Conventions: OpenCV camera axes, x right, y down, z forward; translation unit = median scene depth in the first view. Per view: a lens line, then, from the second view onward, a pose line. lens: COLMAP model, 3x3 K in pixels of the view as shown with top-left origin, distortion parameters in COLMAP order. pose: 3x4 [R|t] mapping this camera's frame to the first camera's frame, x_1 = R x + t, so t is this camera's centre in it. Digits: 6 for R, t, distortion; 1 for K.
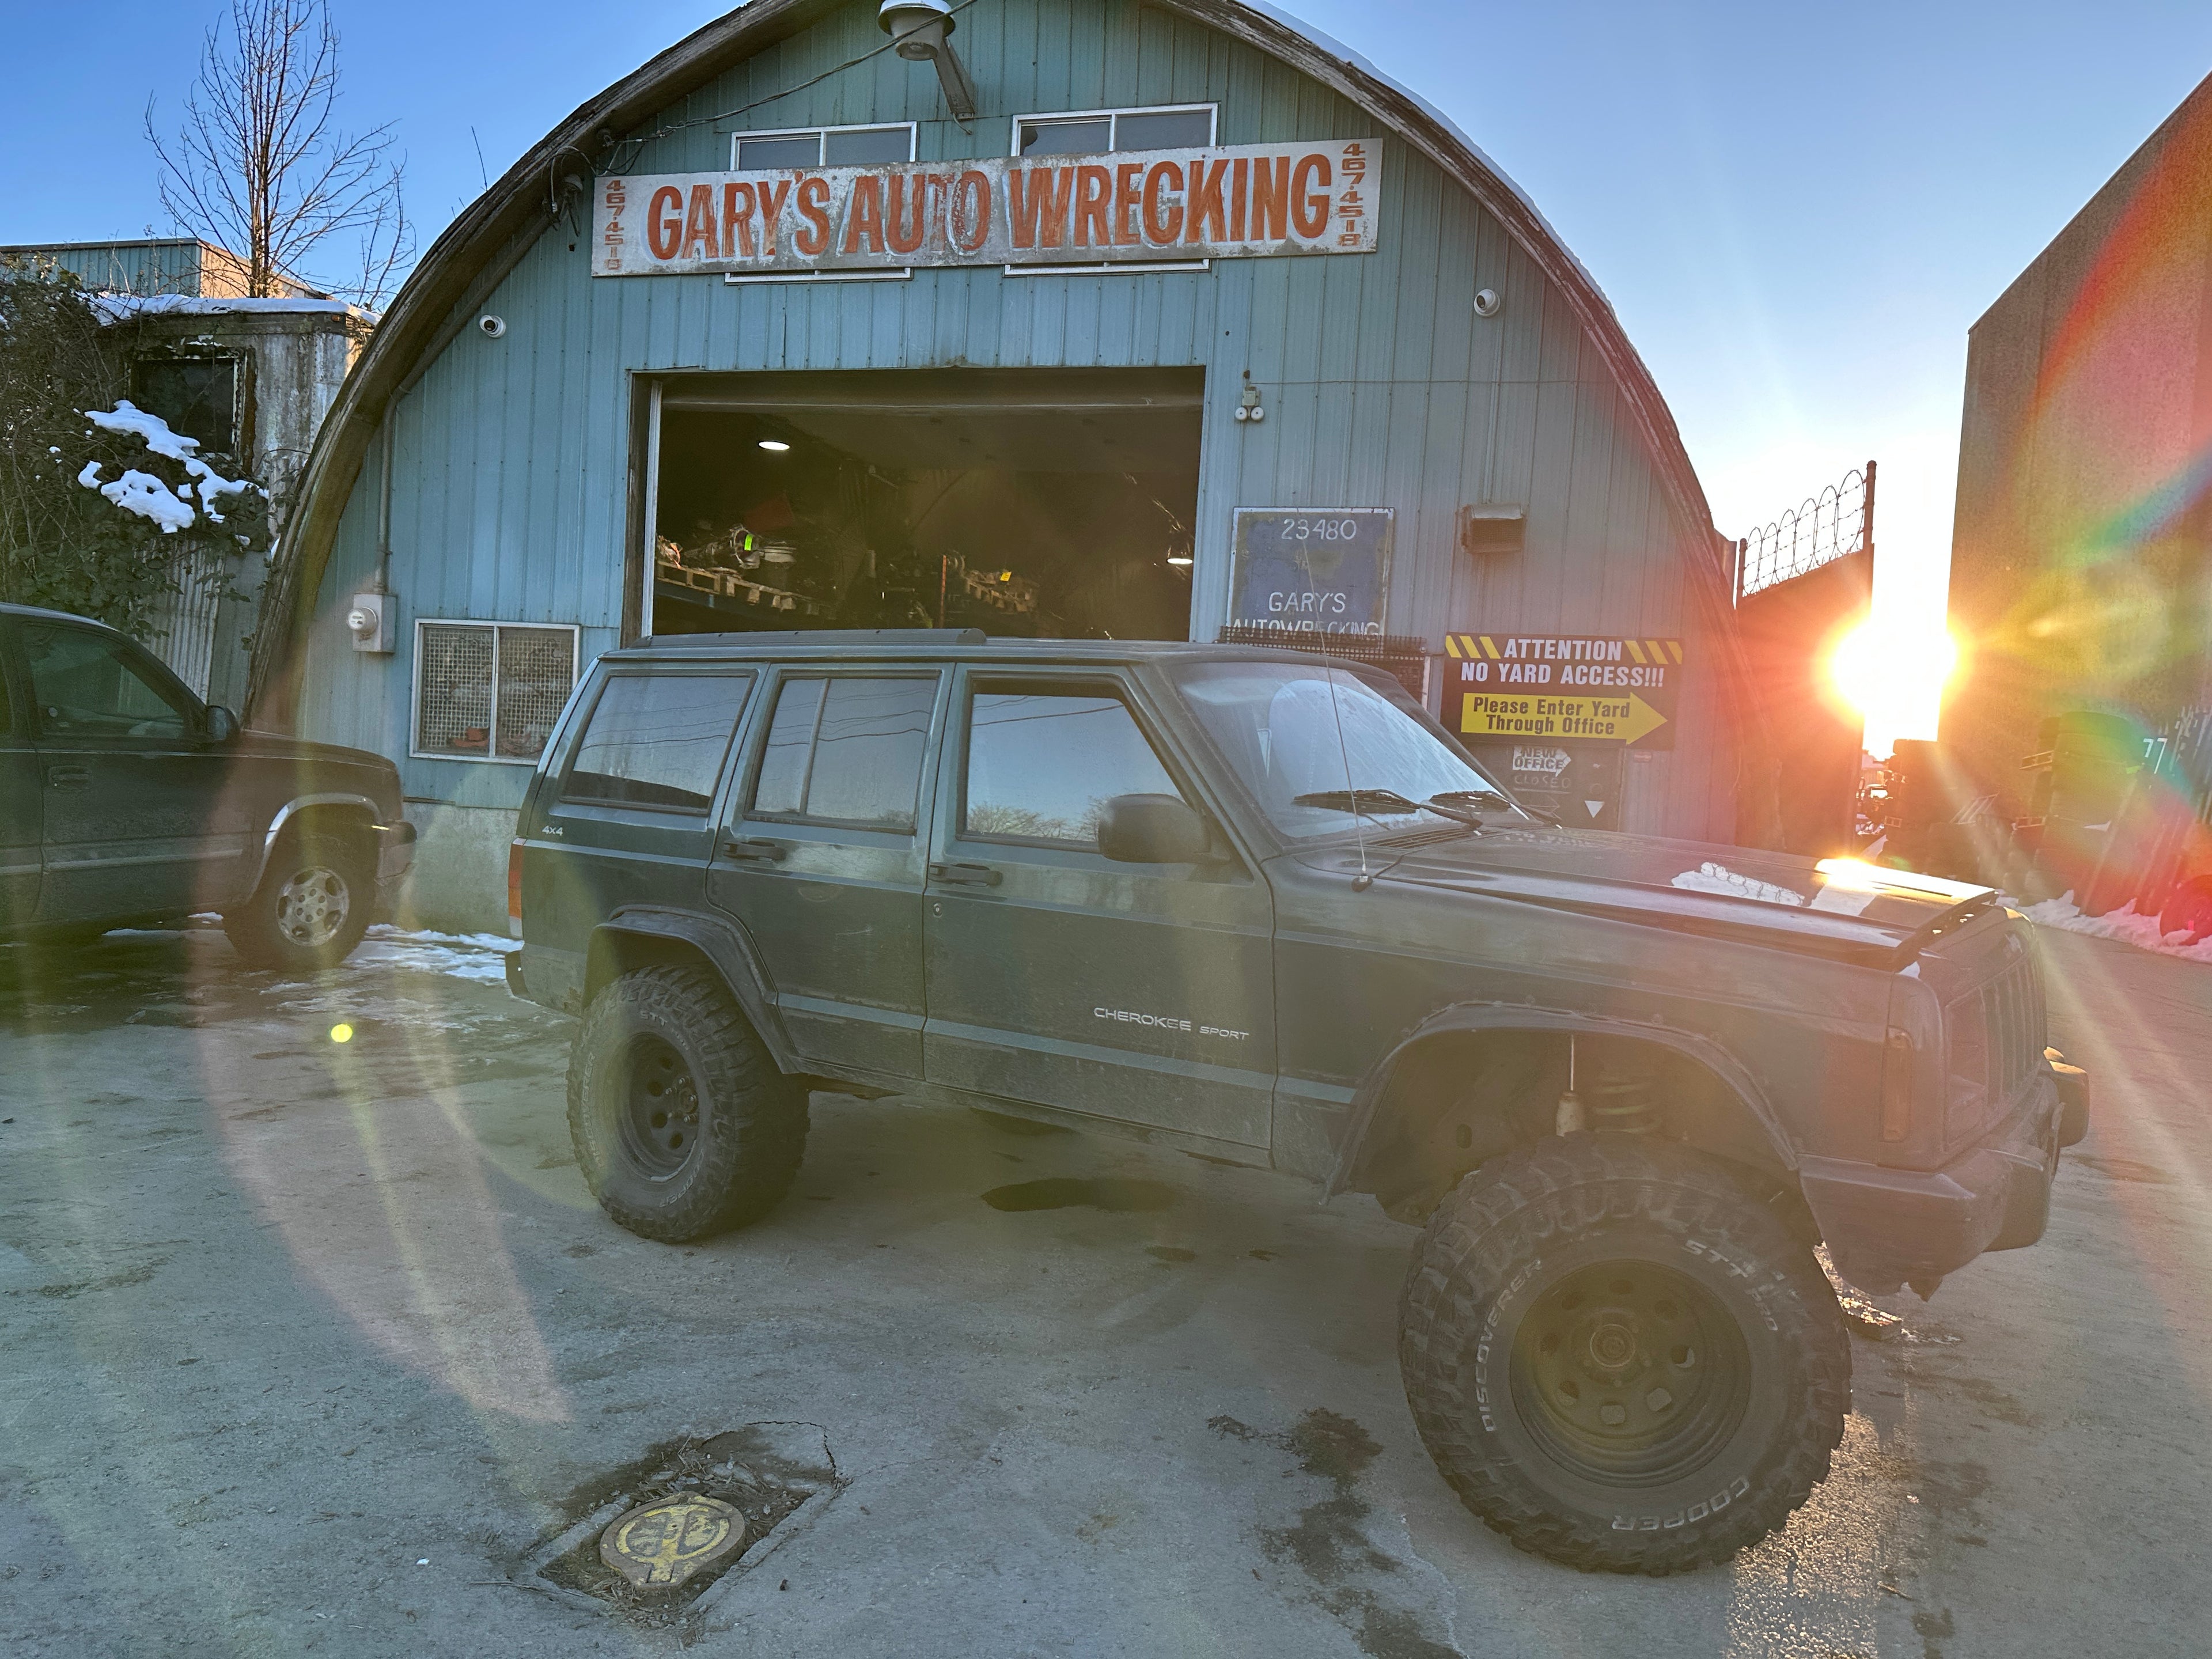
lens RADIAL K [[1551.1, 0, 1112.7], [0, 1551.1, 850.2], [0, 0, 1]] dist [0.056974, -0.077870]
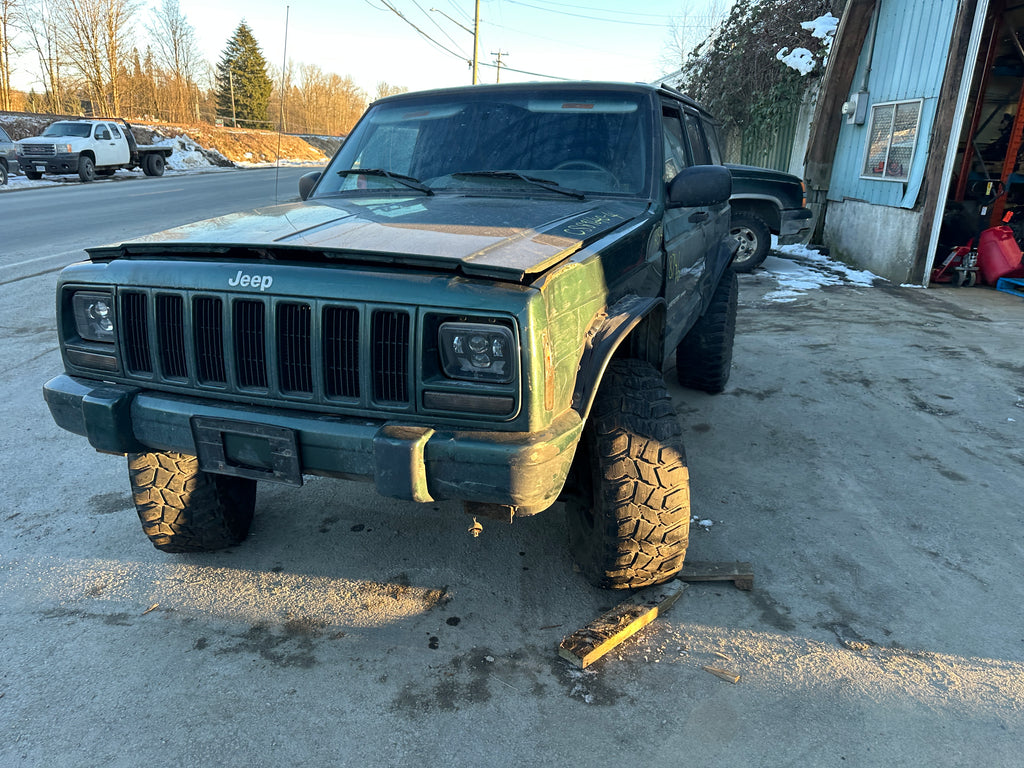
lens RADIAL K [[721.4, 0, 507.2], [0, 721.4, 381.8], [0, 0, 1]] dist [0.019647, -0.024698]
pose [[0.254954, 0.248168, -0.934565, 0.427339], [-0.058941, 0.968696, 0.241152, -0.004235], [0.965155, -0.006399, 0.261600, 0.380131]]
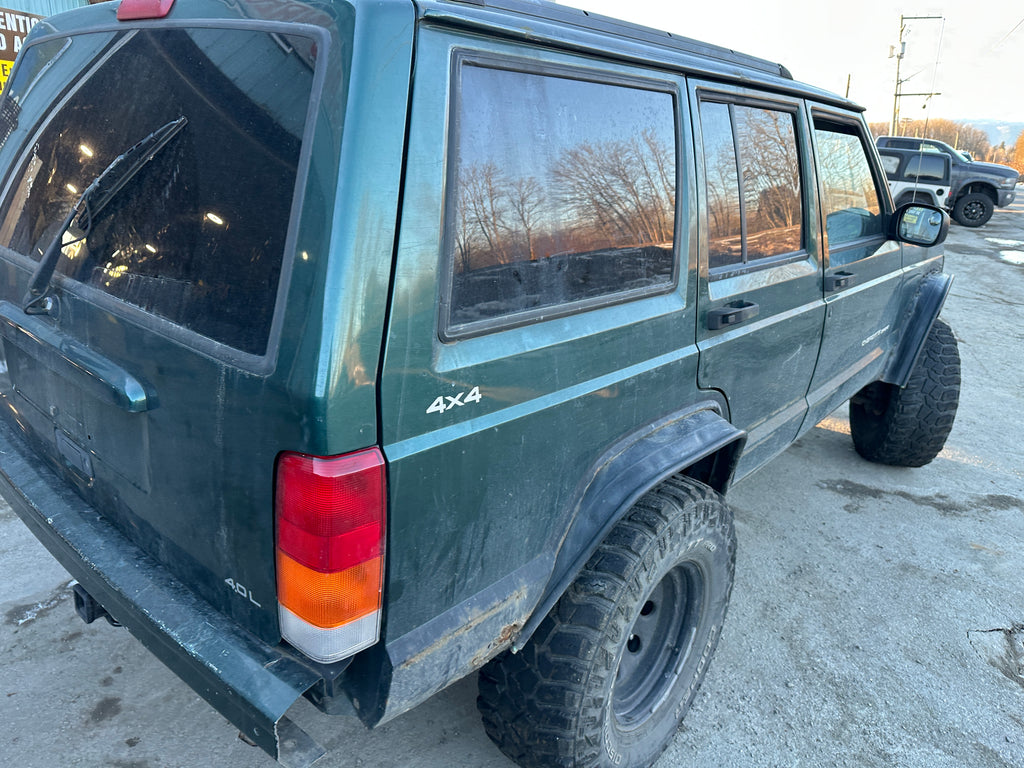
lens RADIAL K [[725.8, 0, 515.6], [0, 725.8, 381.5], [0, 0, 1]] dist [0.000029, -0.004156]
pose [[0.078898, -0.351630, 0.932808, -0.309633], [0.016898, 0.936063, 0.351428, -0.053420], [-0.996739, -0.011965, 0.079795, 0.526431]]
